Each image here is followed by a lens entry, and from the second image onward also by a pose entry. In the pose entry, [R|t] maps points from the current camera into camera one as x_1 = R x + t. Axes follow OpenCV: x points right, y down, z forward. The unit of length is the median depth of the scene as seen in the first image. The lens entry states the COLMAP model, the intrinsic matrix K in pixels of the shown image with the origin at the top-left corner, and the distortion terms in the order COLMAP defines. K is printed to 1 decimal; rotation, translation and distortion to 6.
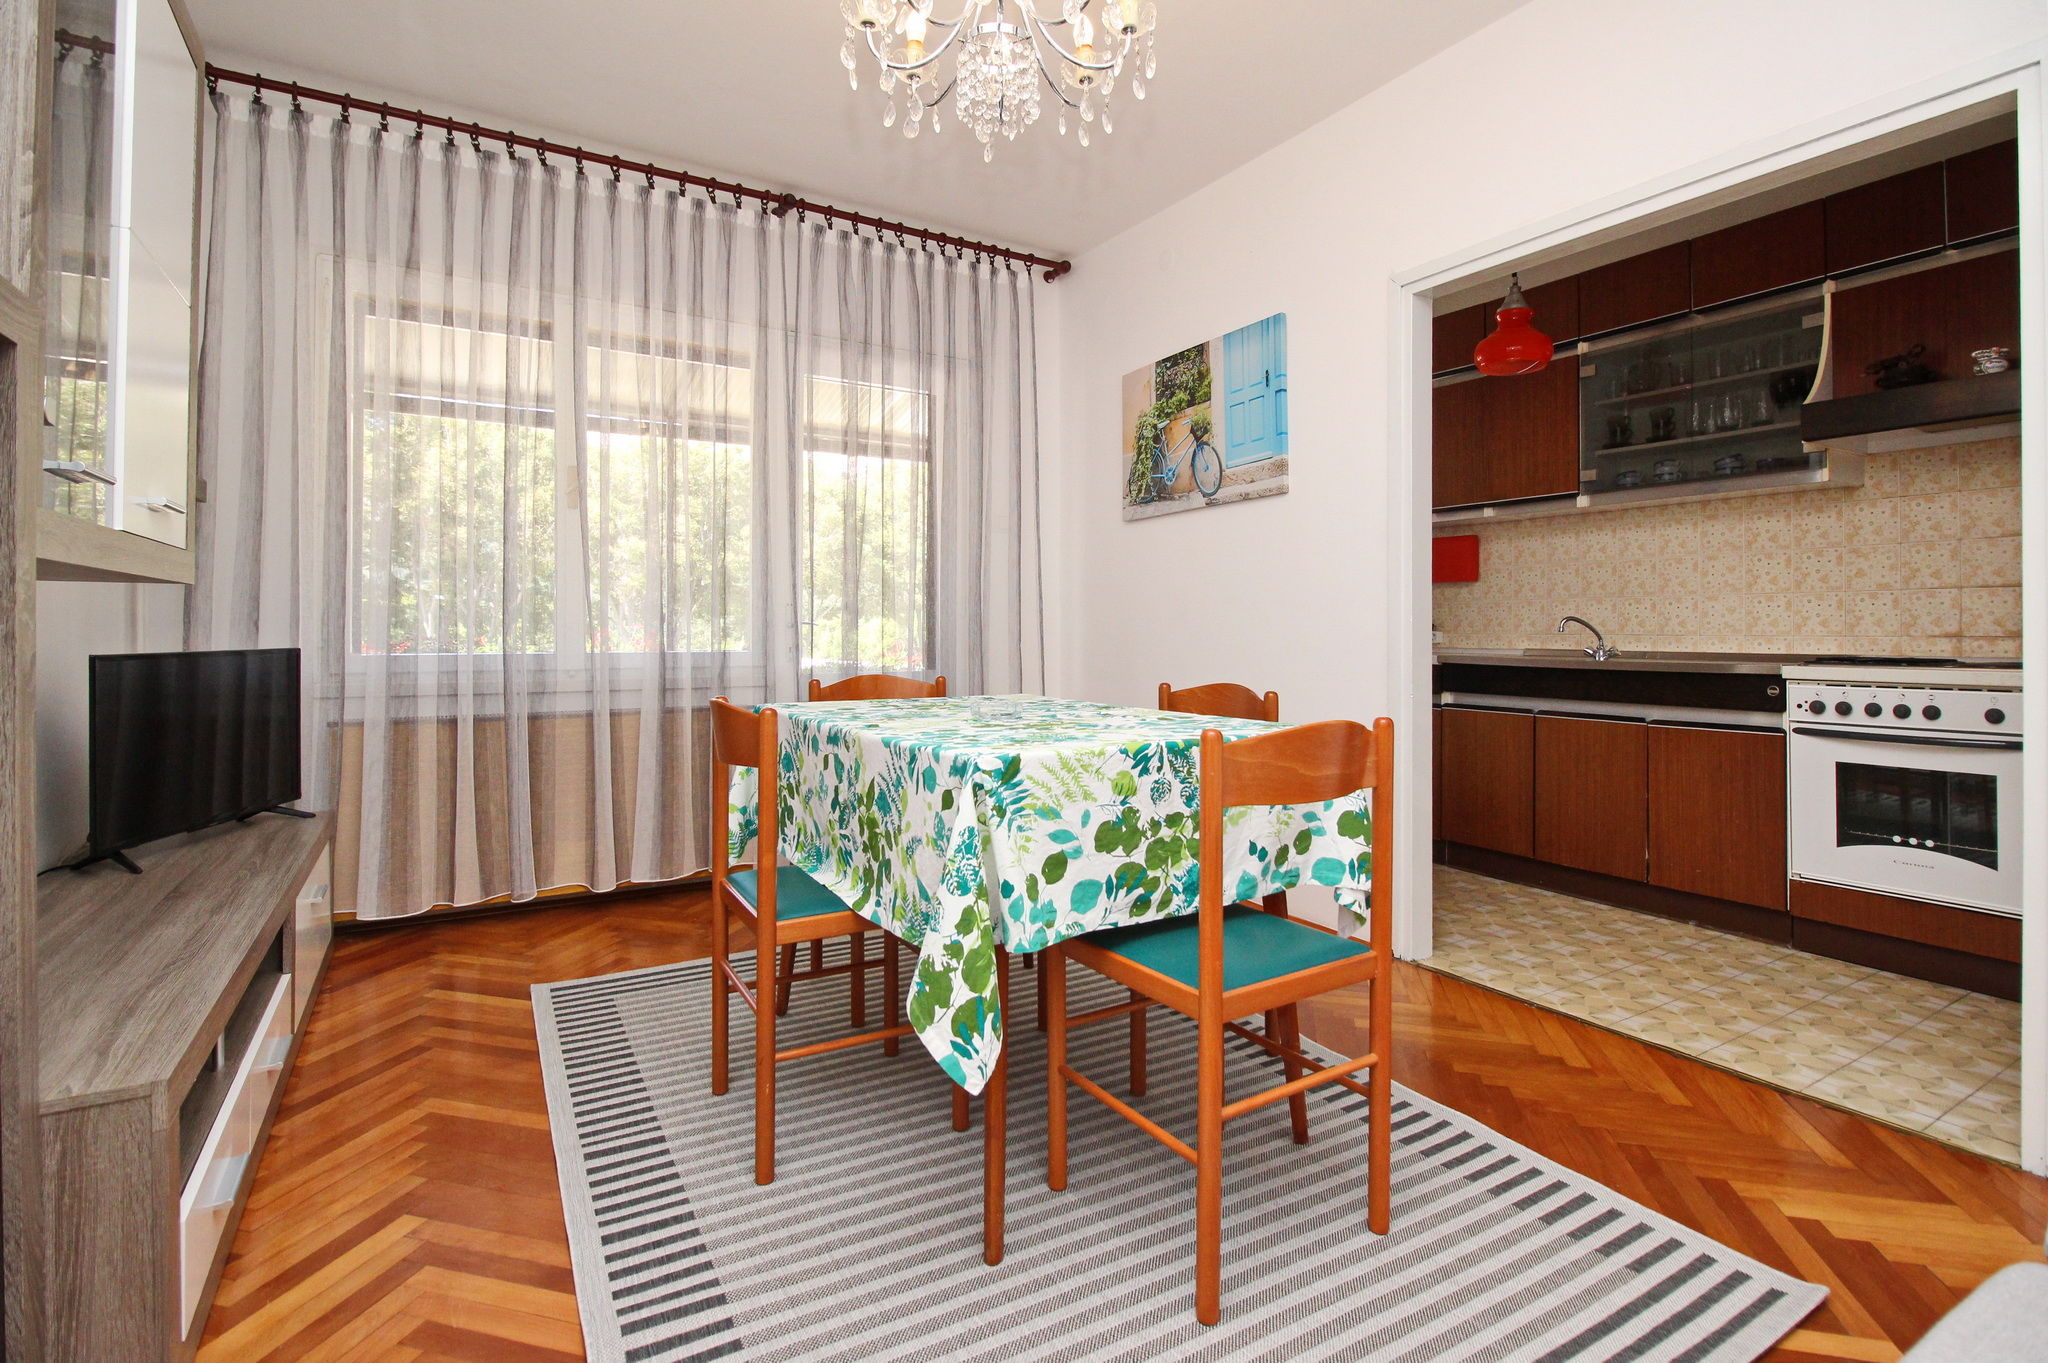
lens RADIAL K [[972.1, 0, 1064.3], [0, 972.1, 615.6], [0, 0, 1]] dist [0.007566, -0.012865]
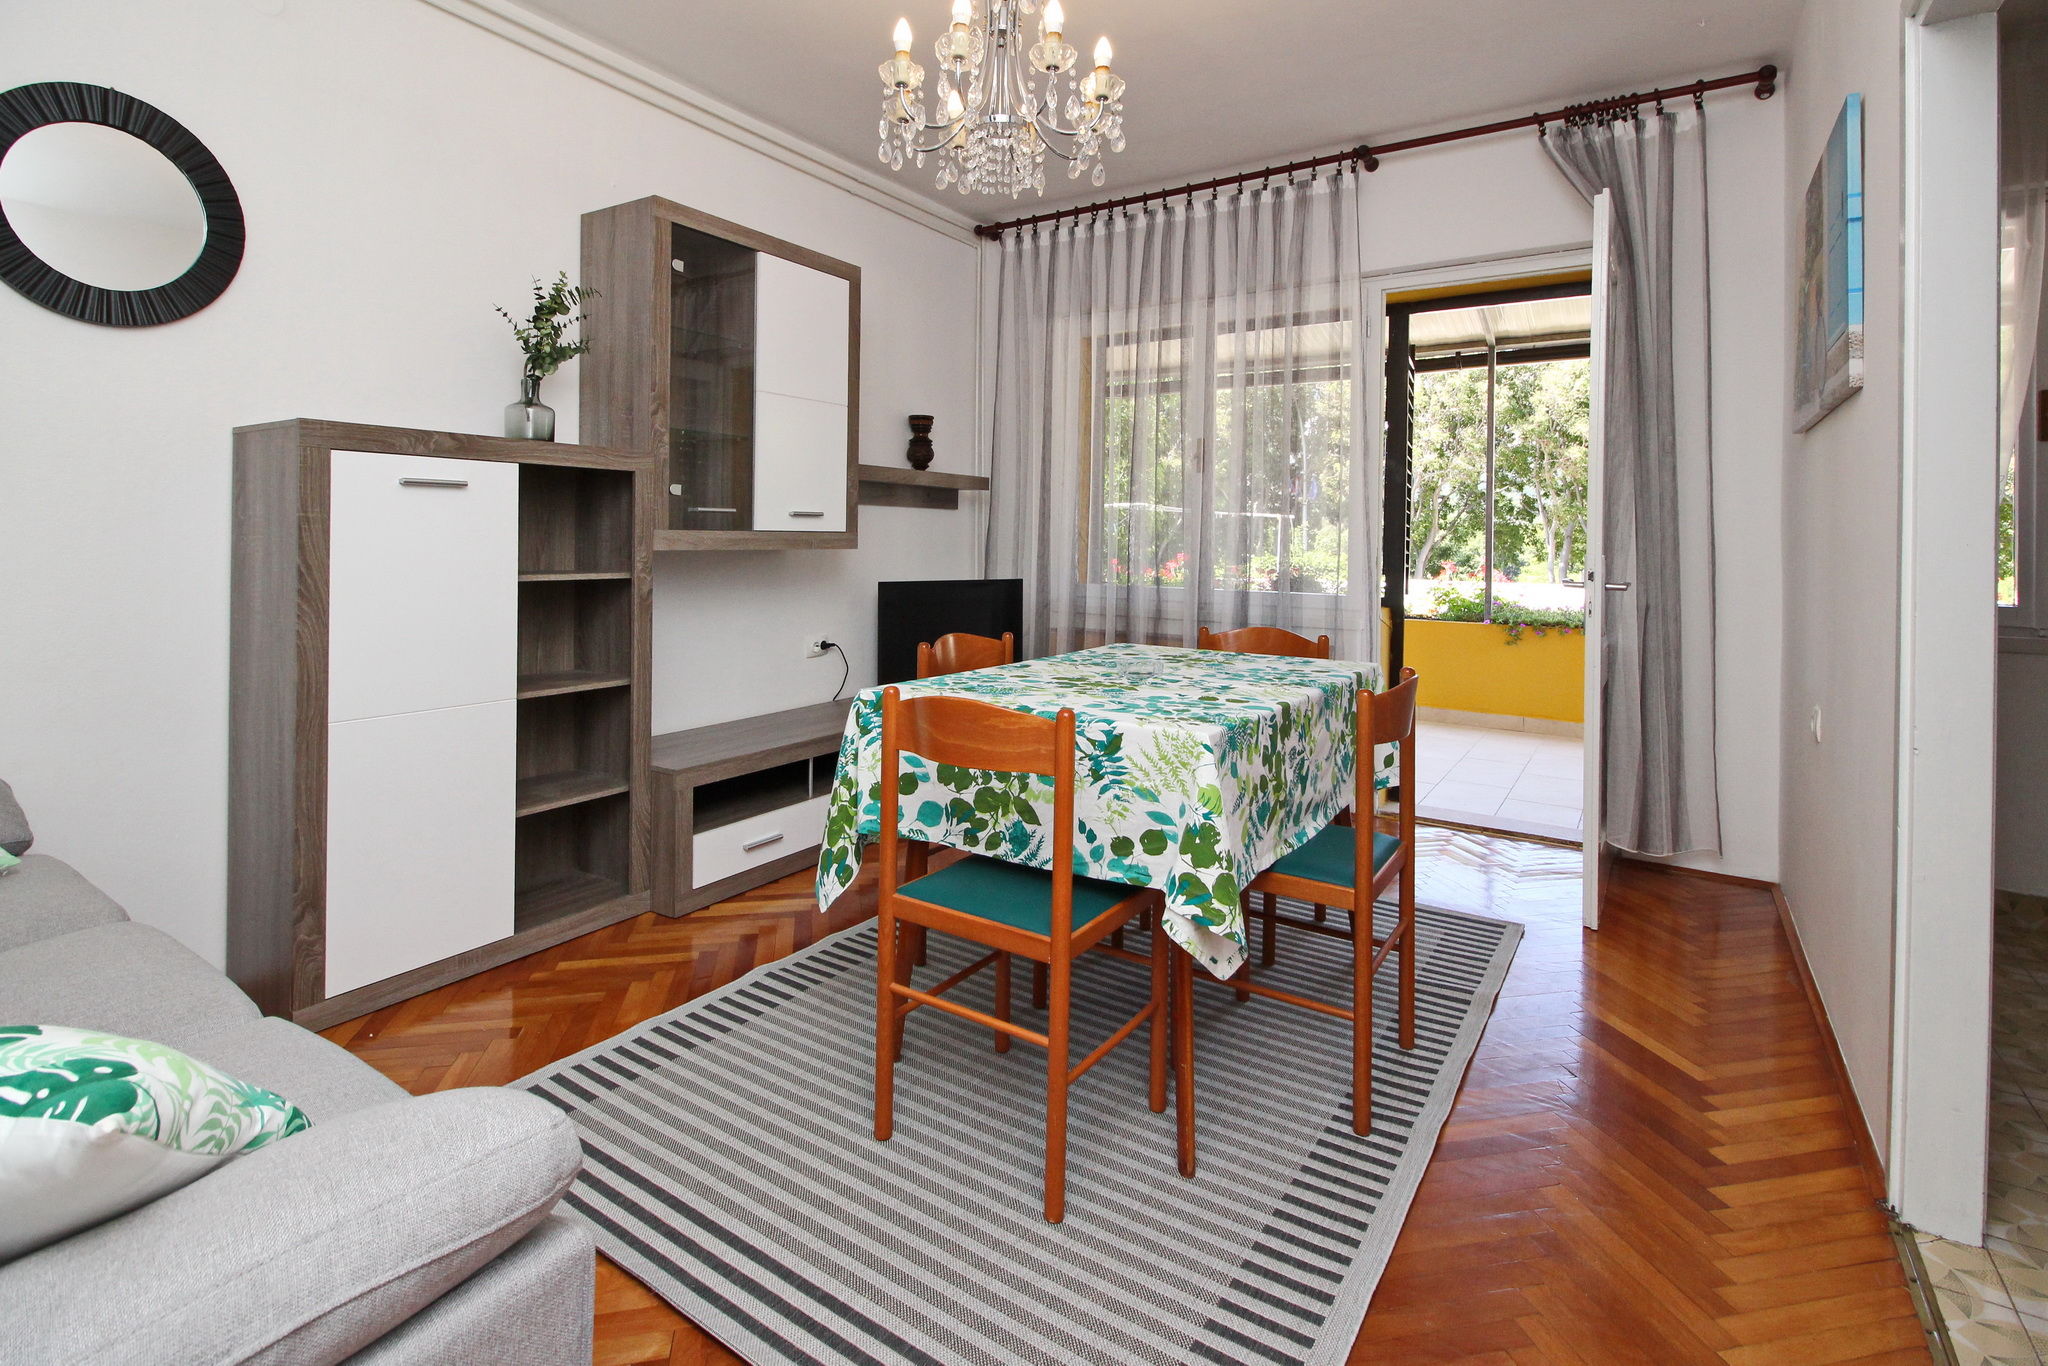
lens RADIAL K [[1009.4, 0, 1004.1], [0, 1009.4, 538.7], [0, 0, 1]] dist [0.025521, -0.016664]
pose [[0.409626, 0.007684, -0.912221, 1.045665], [0.000266, 0.999963, 0.008542, -0.069093], [0.912253, -0.003742, 0.409609, 0.449578]]
